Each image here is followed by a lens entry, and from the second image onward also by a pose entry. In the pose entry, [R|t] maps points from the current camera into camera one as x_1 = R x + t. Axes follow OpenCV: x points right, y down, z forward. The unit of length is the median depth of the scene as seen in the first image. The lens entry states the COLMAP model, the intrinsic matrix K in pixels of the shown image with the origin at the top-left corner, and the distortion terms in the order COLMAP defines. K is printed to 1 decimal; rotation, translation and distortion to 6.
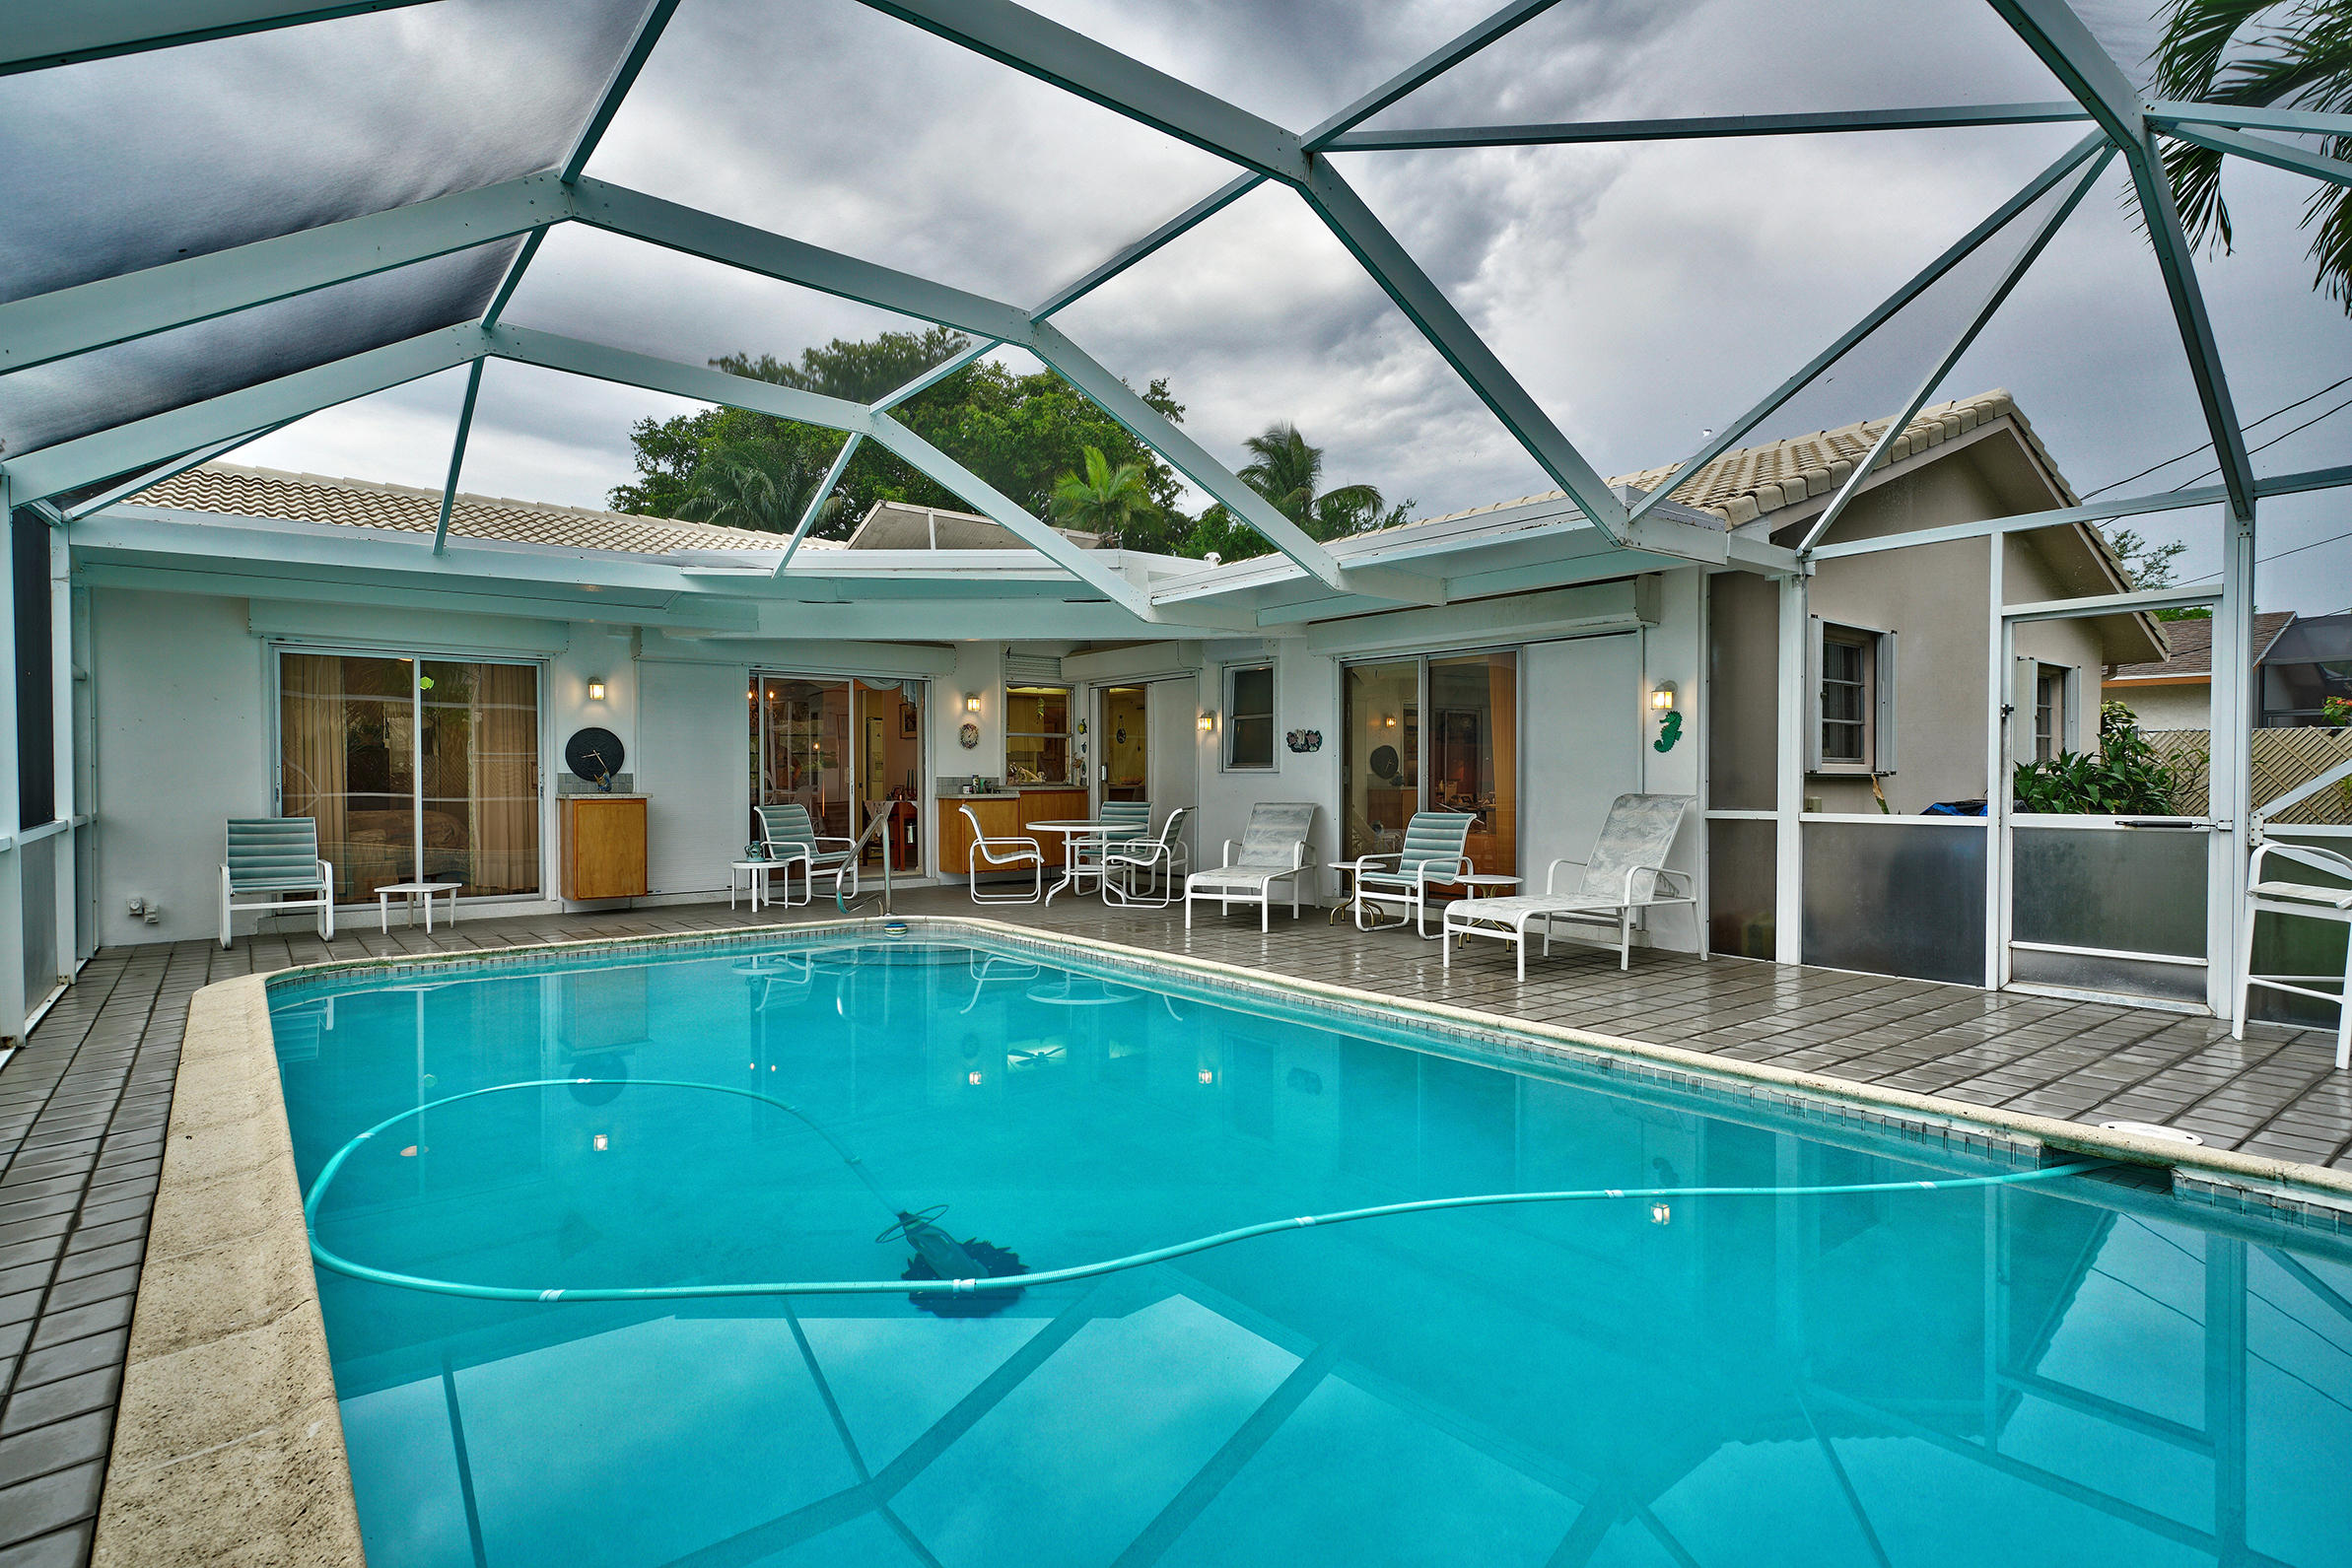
lens RADIAL K [[1188.8, 0, 1160.8], [0, 1188.8, 788.4], [0, 0, 1]] dist [0.006084, 0.000762]
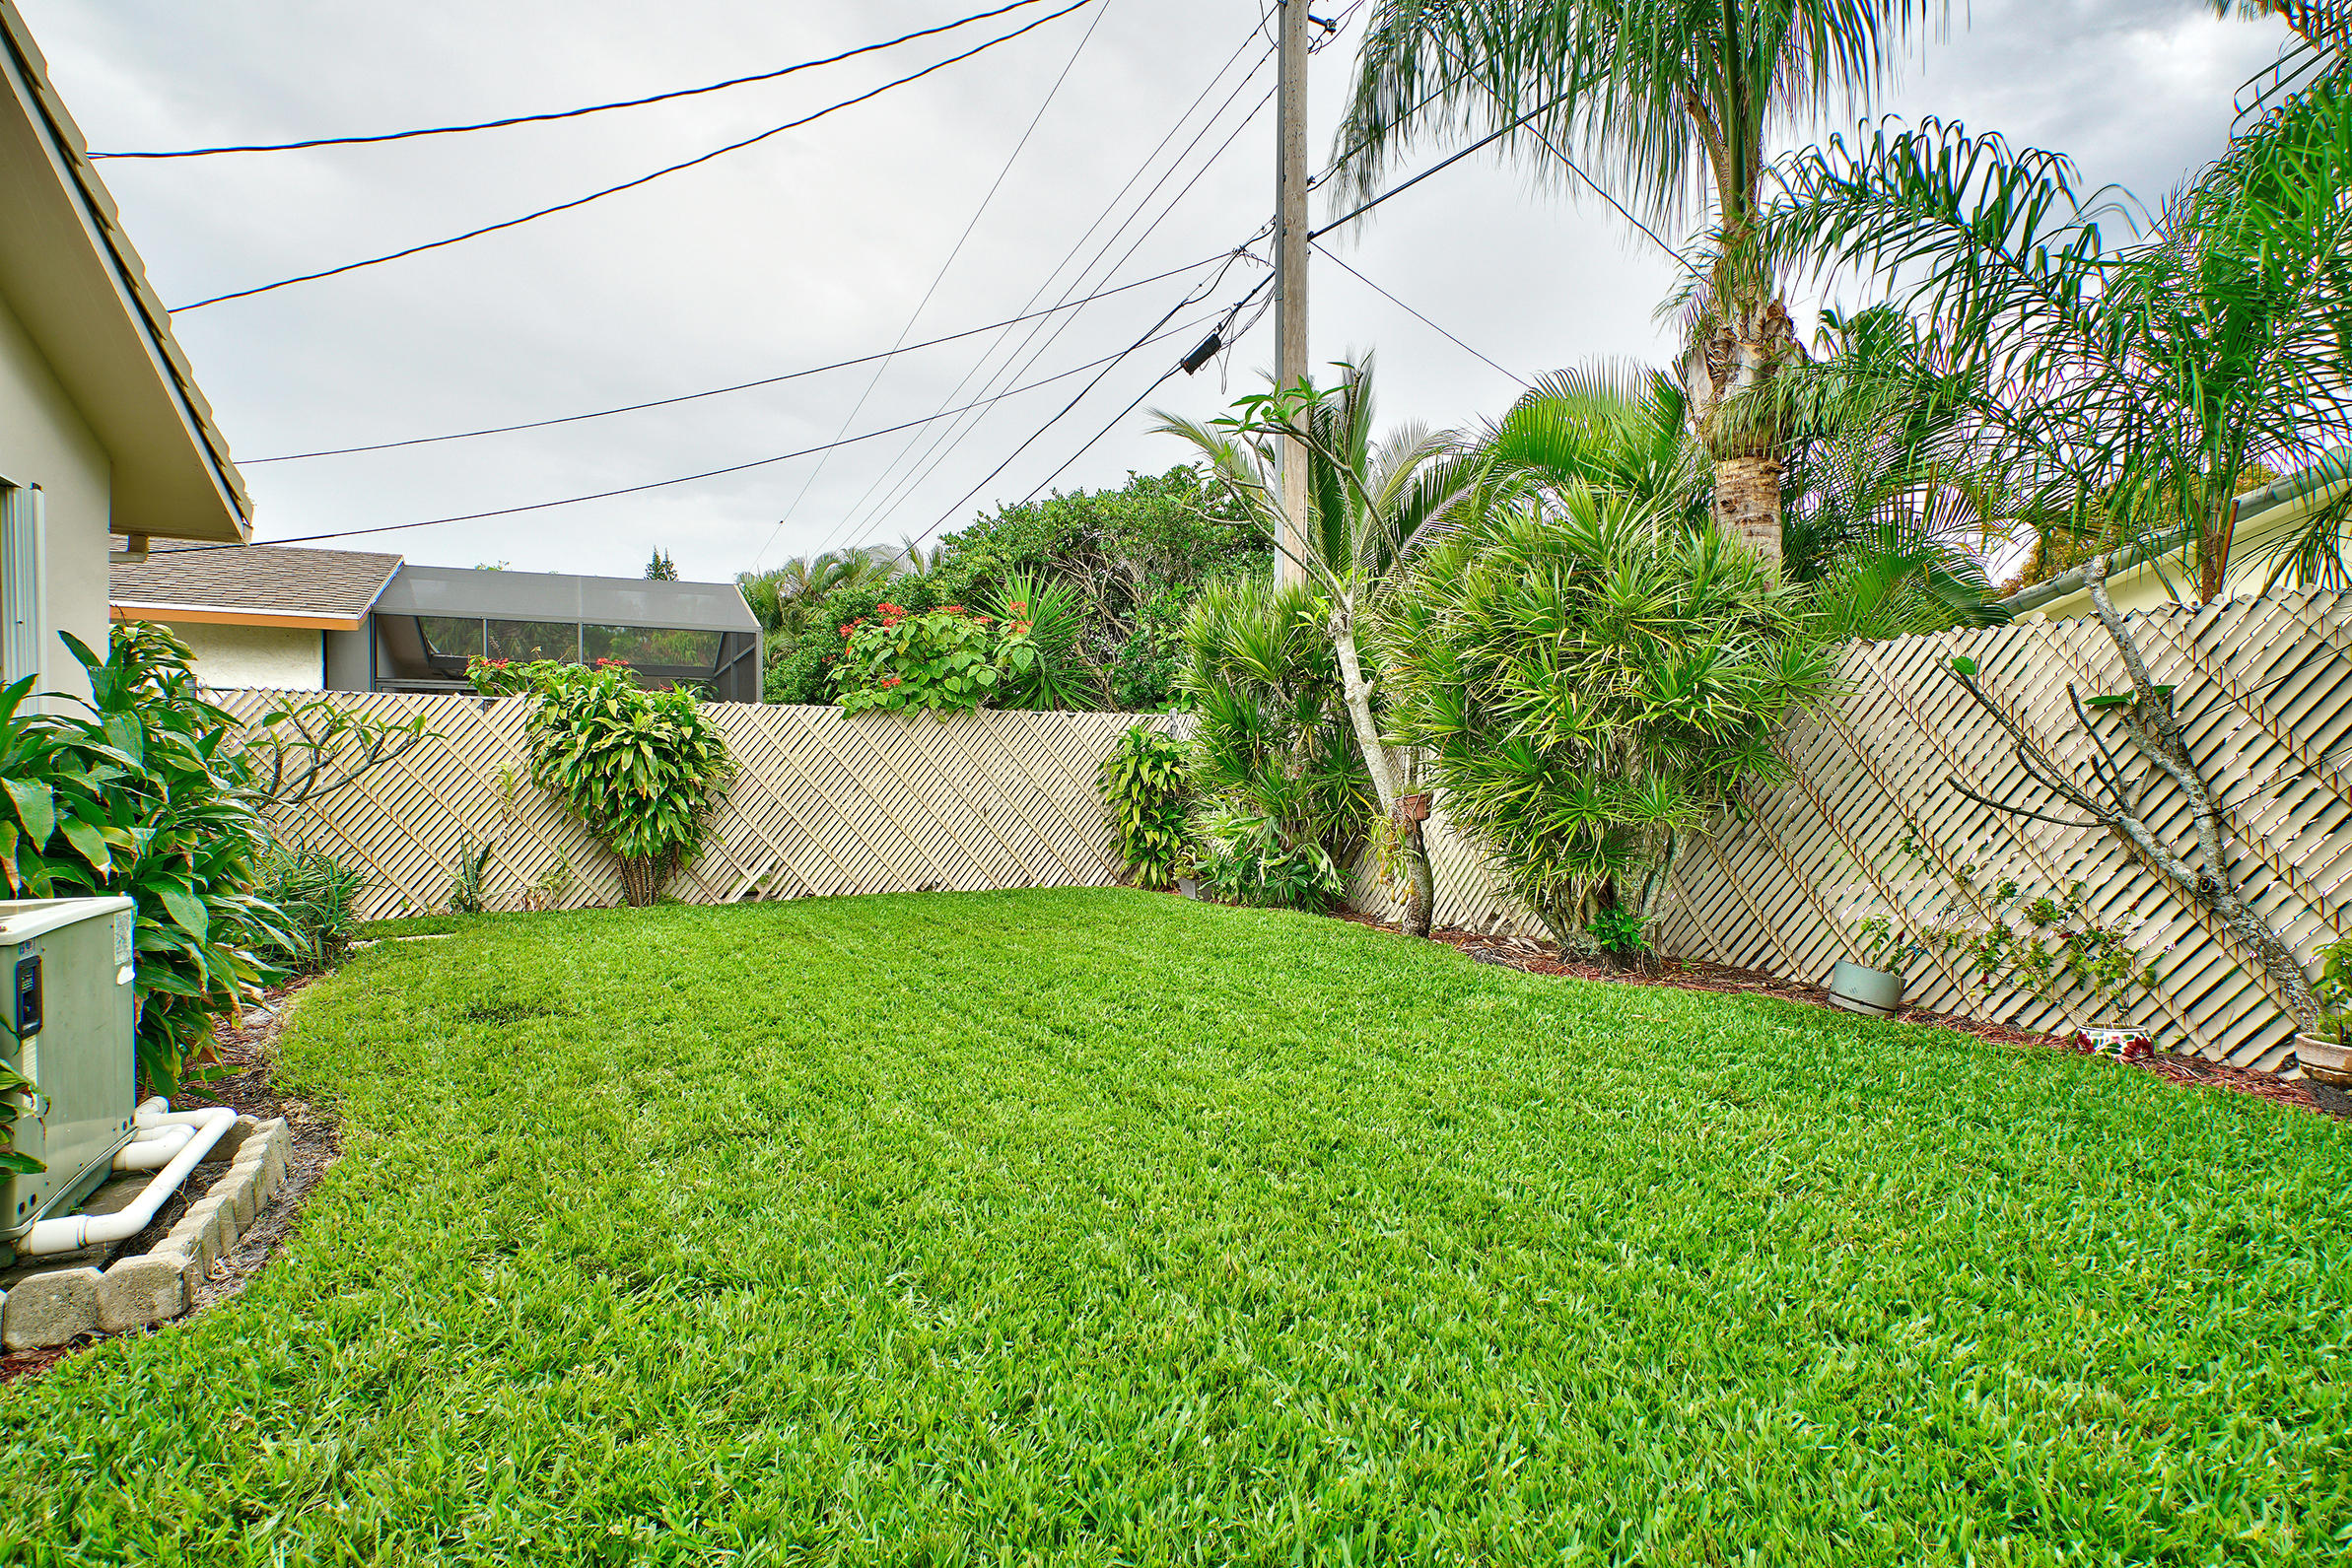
lens RADIAL K [[1188.8, 0, 1169.2], [0, 1188.8, 779.7], [0, 0, 1]] dist [0.006084, 0.000762]
pose [[0.207182, -0.002028, 0.978300, 0.802377], [0.009823, 0.999952, -0.000007, -0.000724], [-0.978253, 0.009611, 0.207192, 0.965274]]
